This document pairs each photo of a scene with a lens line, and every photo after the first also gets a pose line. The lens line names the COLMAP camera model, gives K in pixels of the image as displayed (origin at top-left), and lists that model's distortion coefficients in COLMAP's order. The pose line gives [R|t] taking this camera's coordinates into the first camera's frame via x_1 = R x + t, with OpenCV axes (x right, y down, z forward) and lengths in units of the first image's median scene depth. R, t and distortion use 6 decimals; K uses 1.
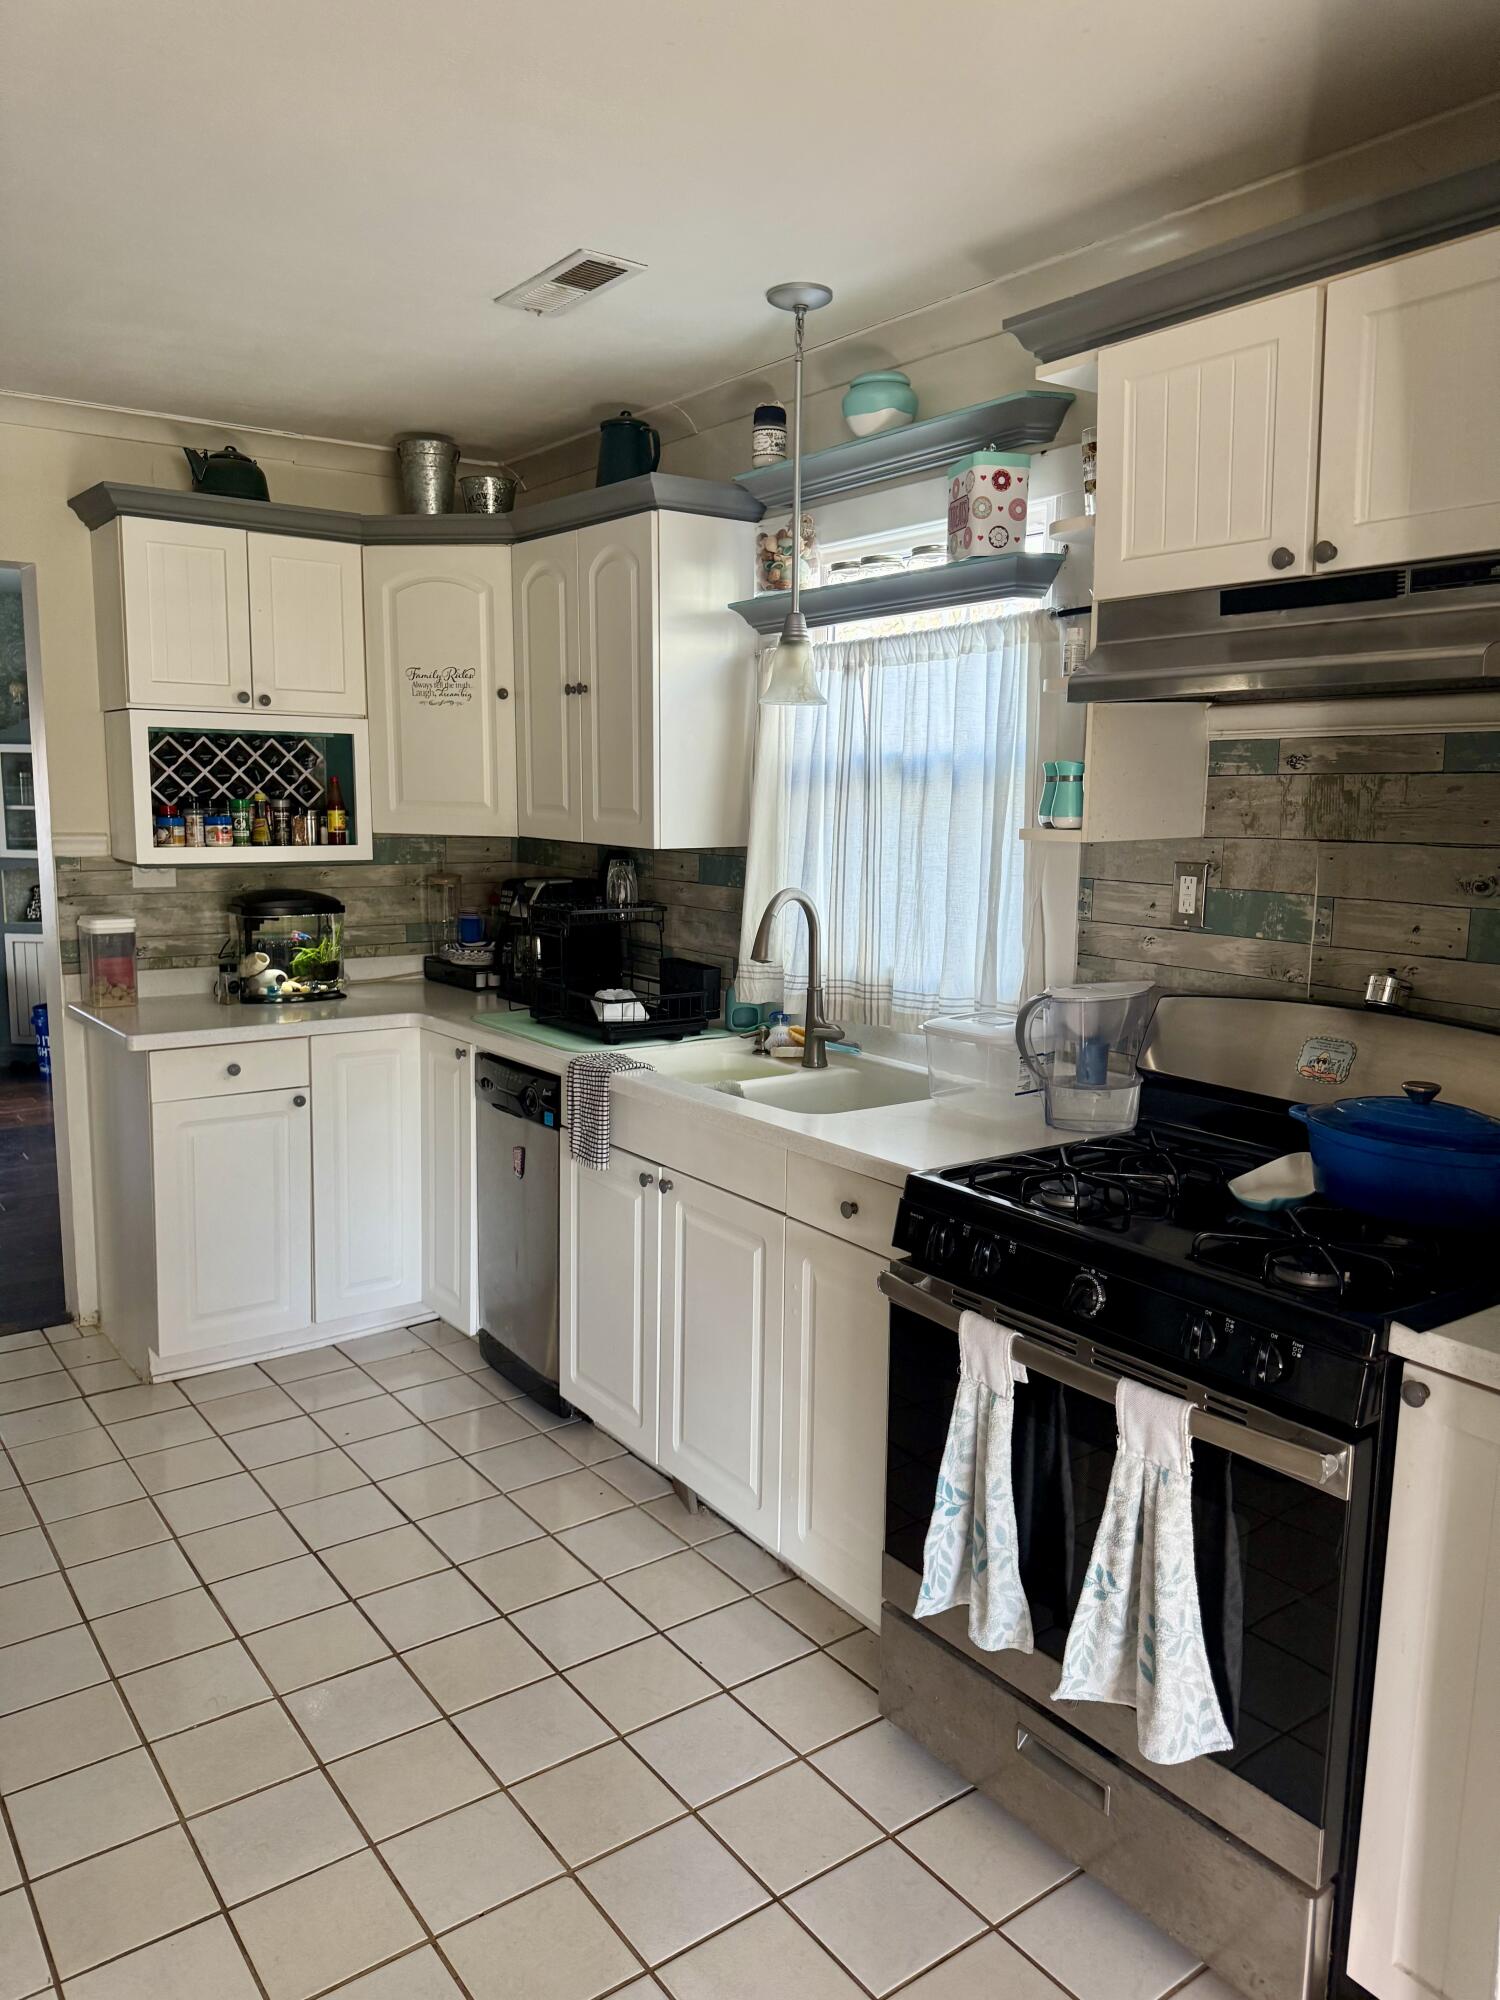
lens RADIAL K [[1425.9, 0, 751.0], [0, 1425.9, 988.6], [0, 0, 1]] dist [0.092691, -0.110407]
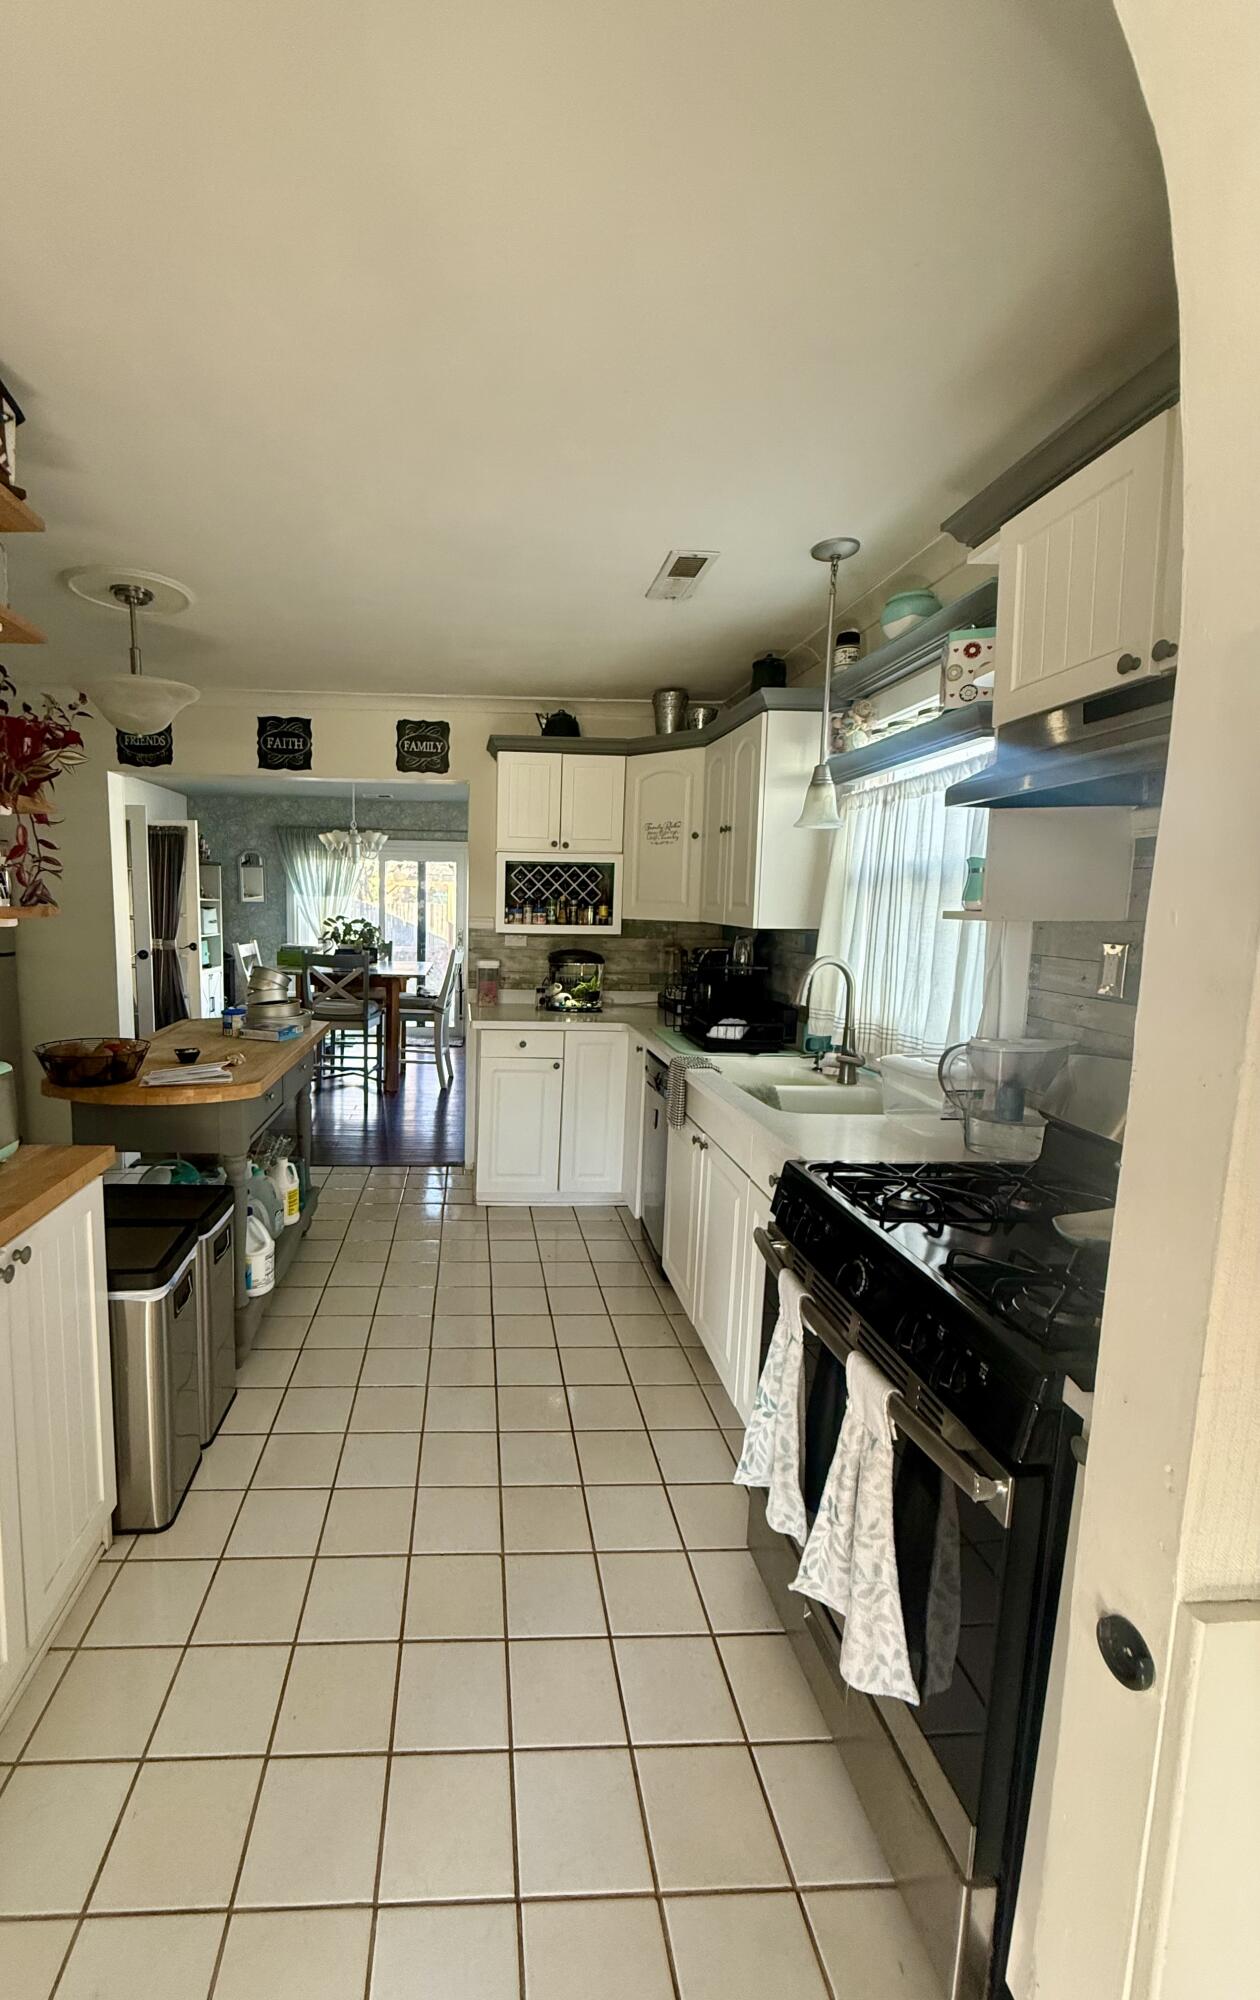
lens RADIAL K [[801.1, 0, 630.0], [0, 801.1, 1000.0], [0, 0, 1]] dist [0.000973, -0.000158]
pose [[0.830321, 0.064879, -0.553496, 0.305790], [-0.086110, 0.996208, -0.012405, 0.000643], [0.550593, 0.057961, 0.832759, 0.215793]]
